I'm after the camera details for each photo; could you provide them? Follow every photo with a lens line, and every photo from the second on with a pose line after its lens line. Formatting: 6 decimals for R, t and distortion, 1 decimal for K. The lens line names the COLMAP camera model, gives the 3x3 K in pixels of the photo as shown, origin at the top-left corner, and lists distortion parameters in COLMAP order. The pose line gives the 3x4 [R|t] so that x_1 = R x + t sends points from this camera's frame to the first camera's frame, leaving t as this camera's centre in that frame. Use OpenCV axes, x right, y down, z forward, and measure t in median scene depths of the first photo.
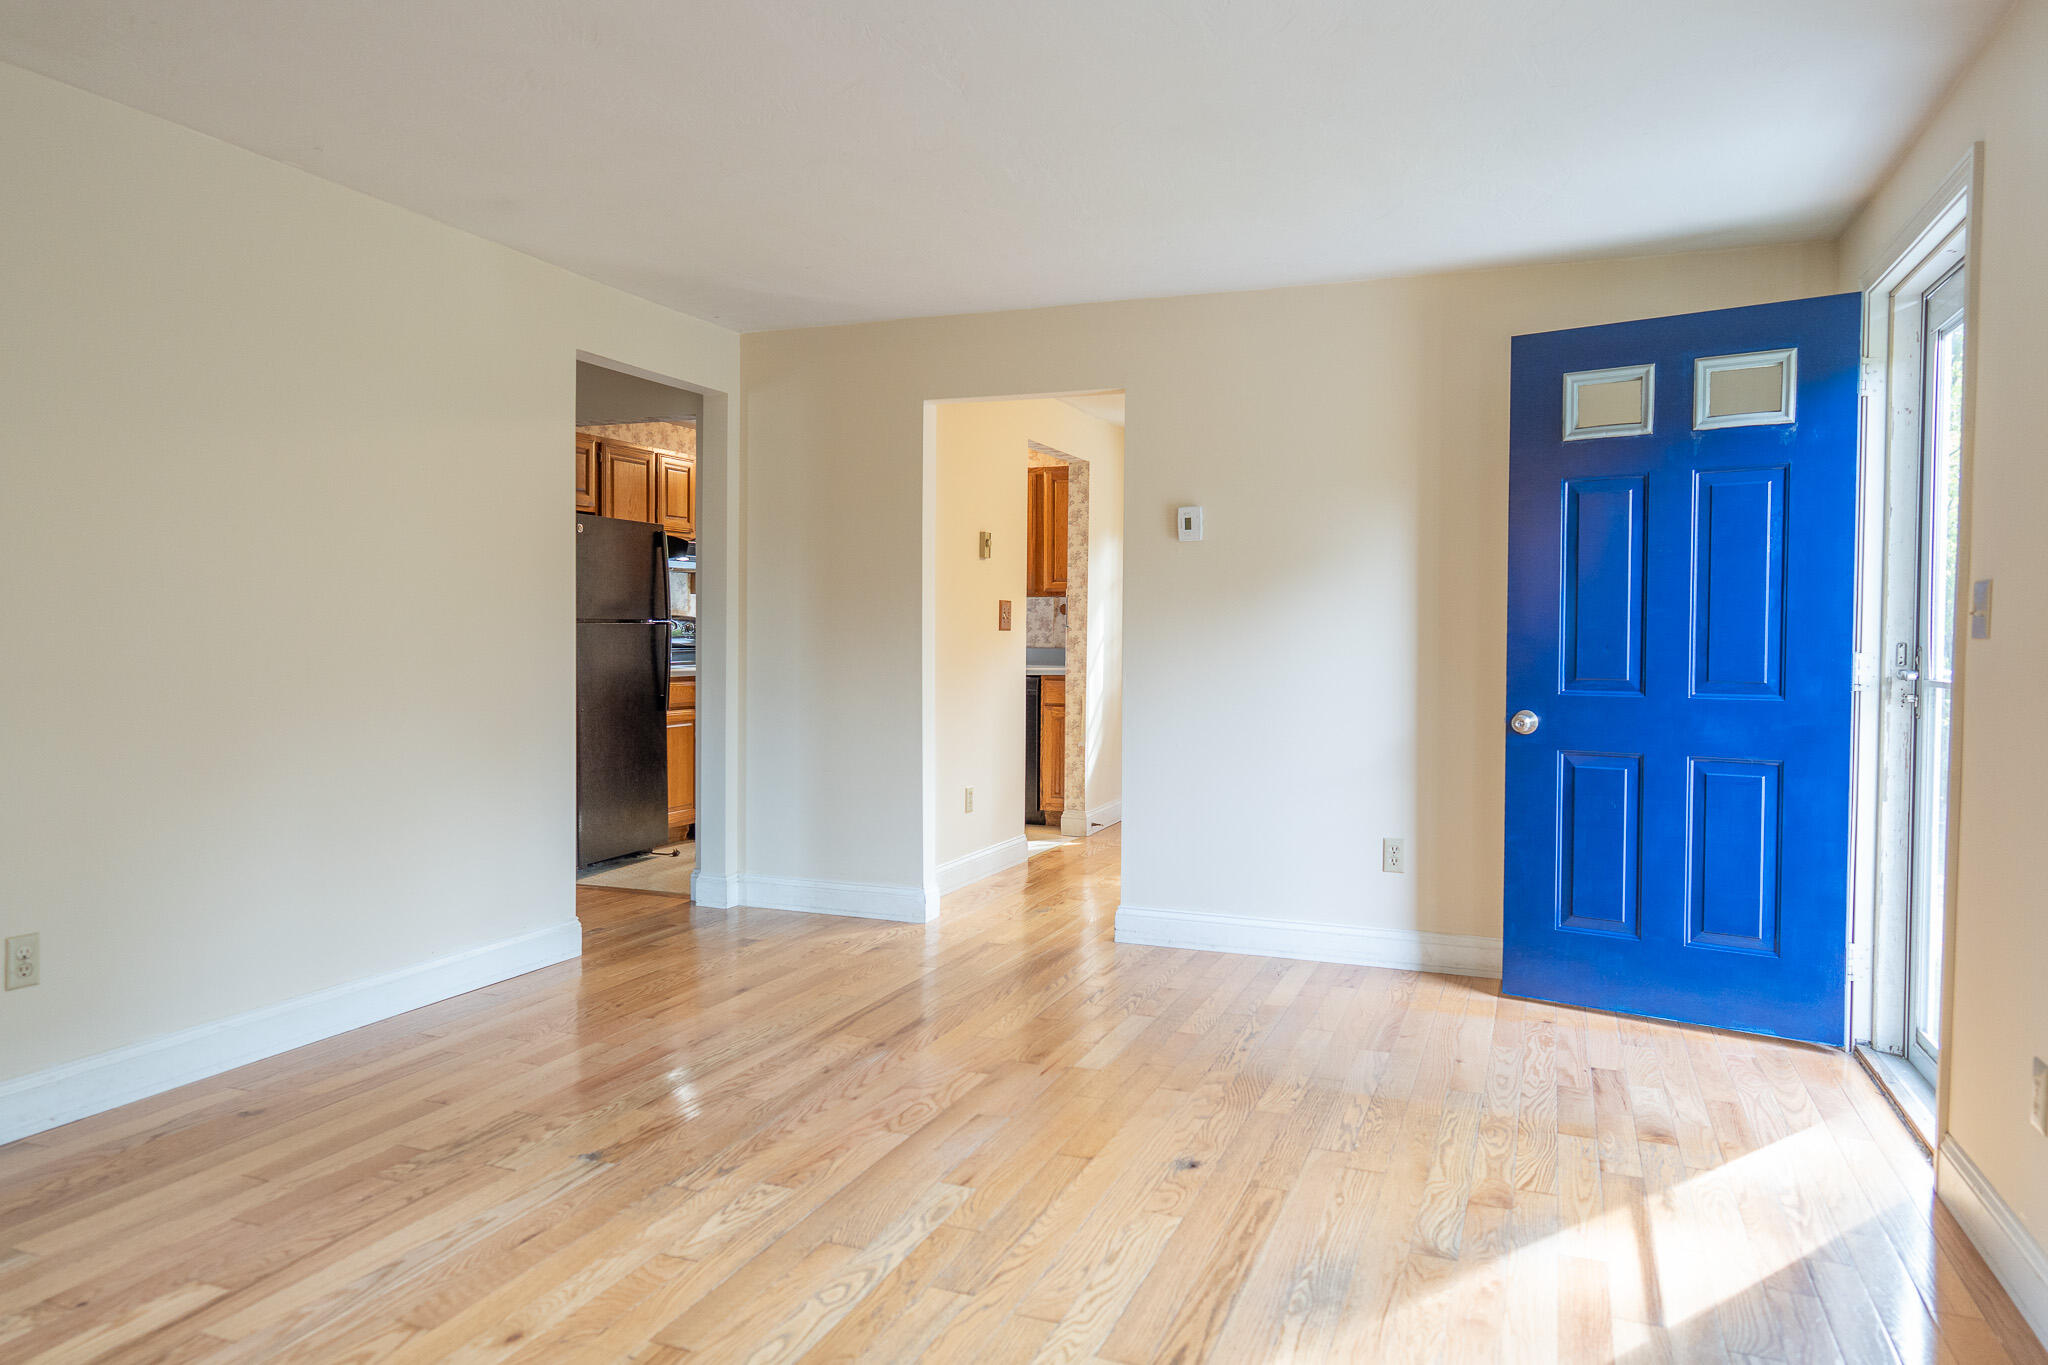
lens RADIAL K [[1334.5, 0, 1024.0], [0, 1334.5, 682.5], [0, 0, 1]] dist [-0.006784, -0.000863]
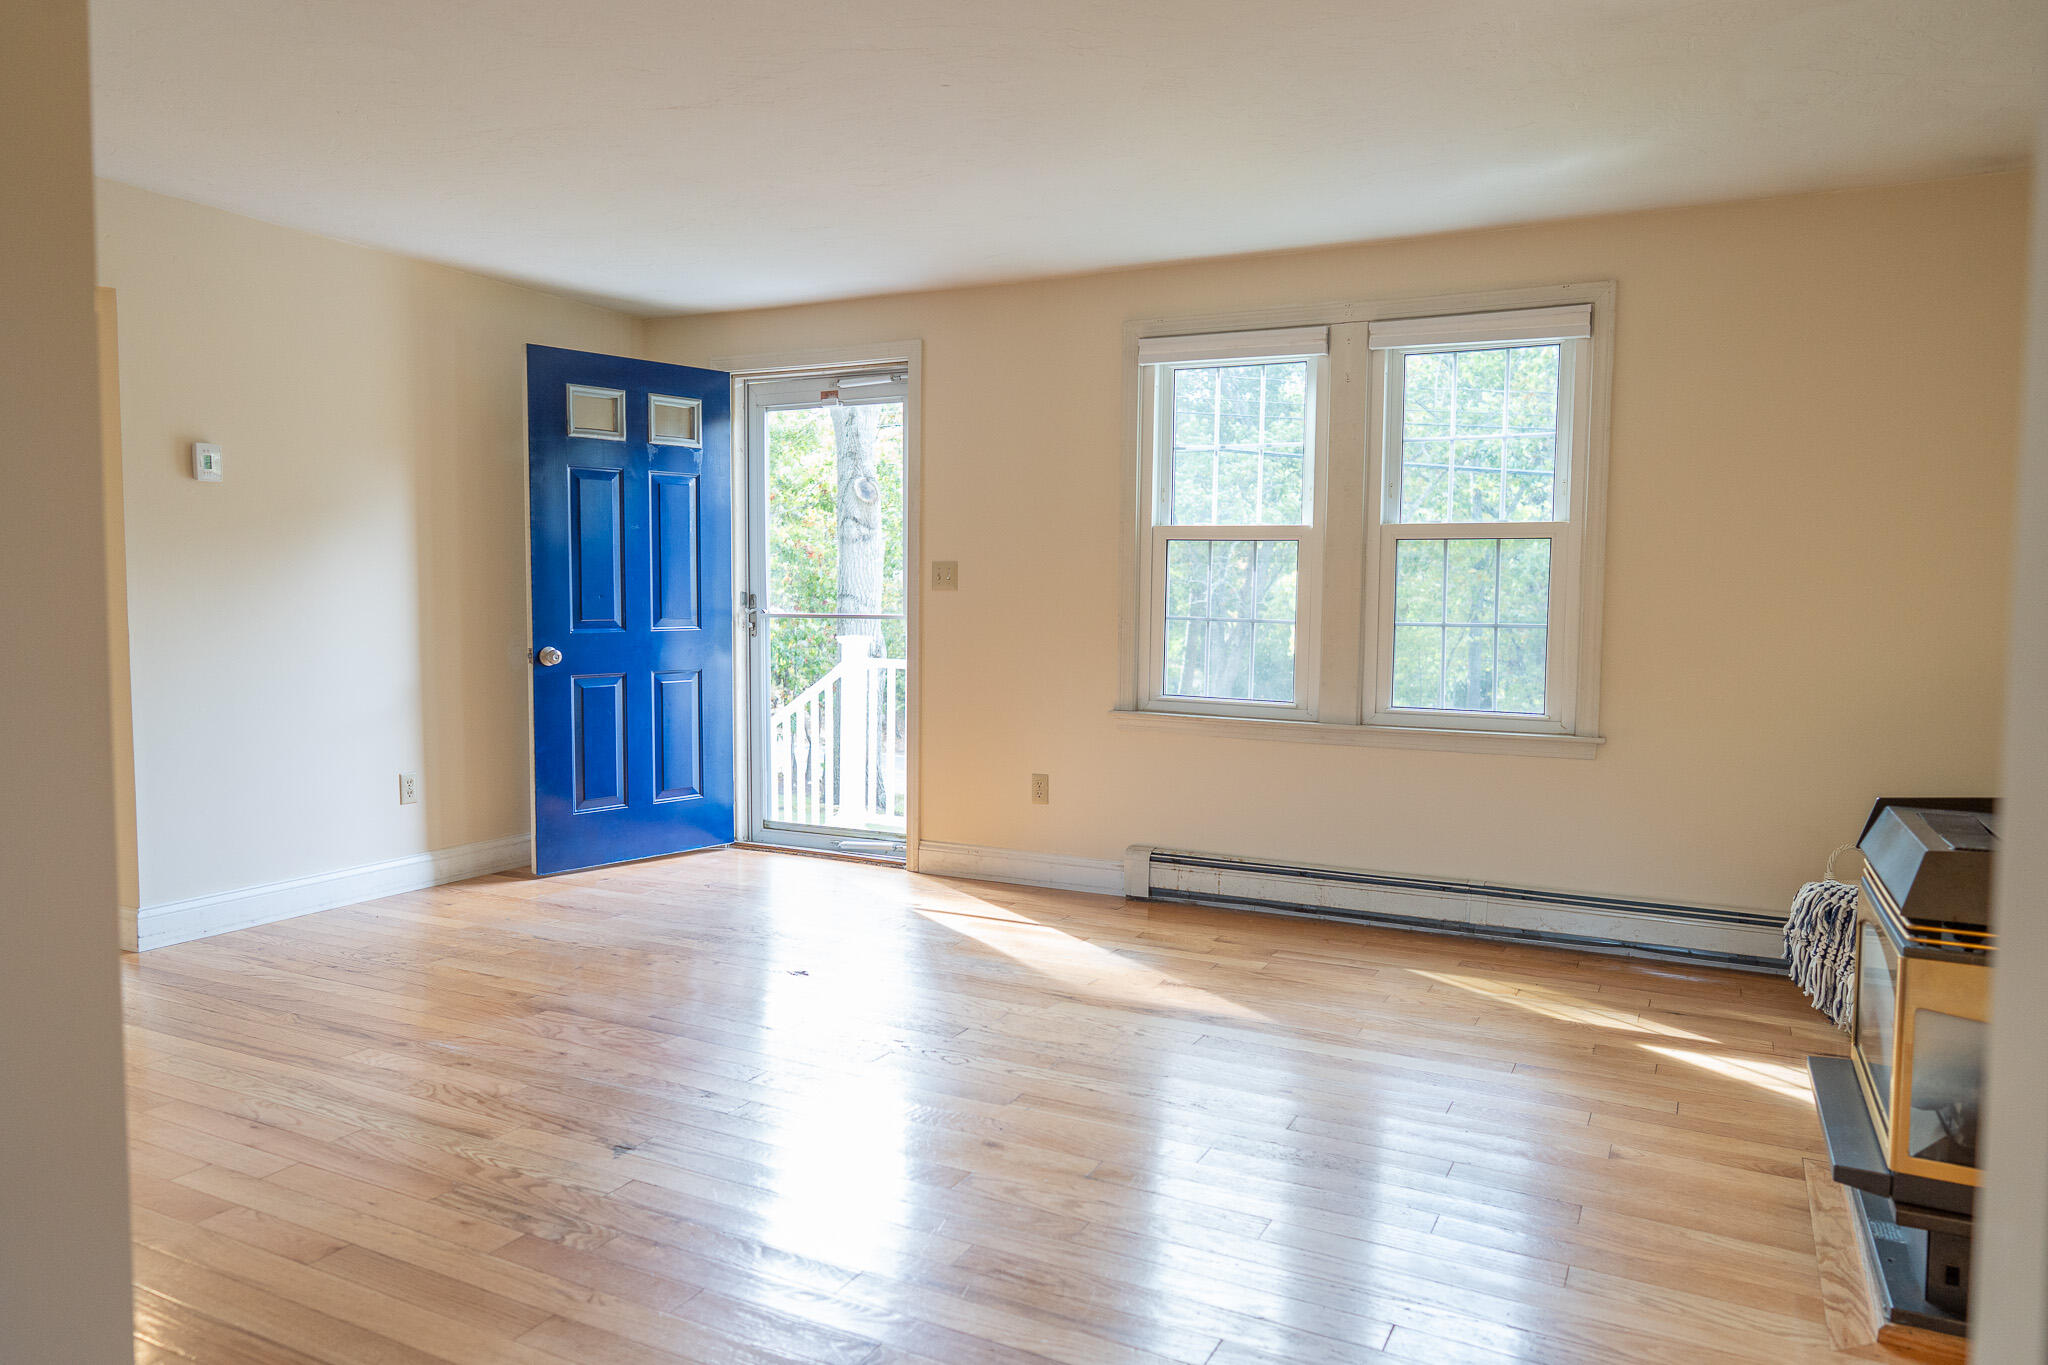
lens RADIAL K [[1334.5, 0, 1024.0], [0, 1334.5, 682.5], [0, 0, 1]] dist [-0.006784, -0.000863]
pose [[0.109015, -0.073730, 0.991302, -0.843664], [0.027738, 0.997083, 0.071109, -0.023243], [-0.993653, 0.019744, 0.110742, 0.424963]]
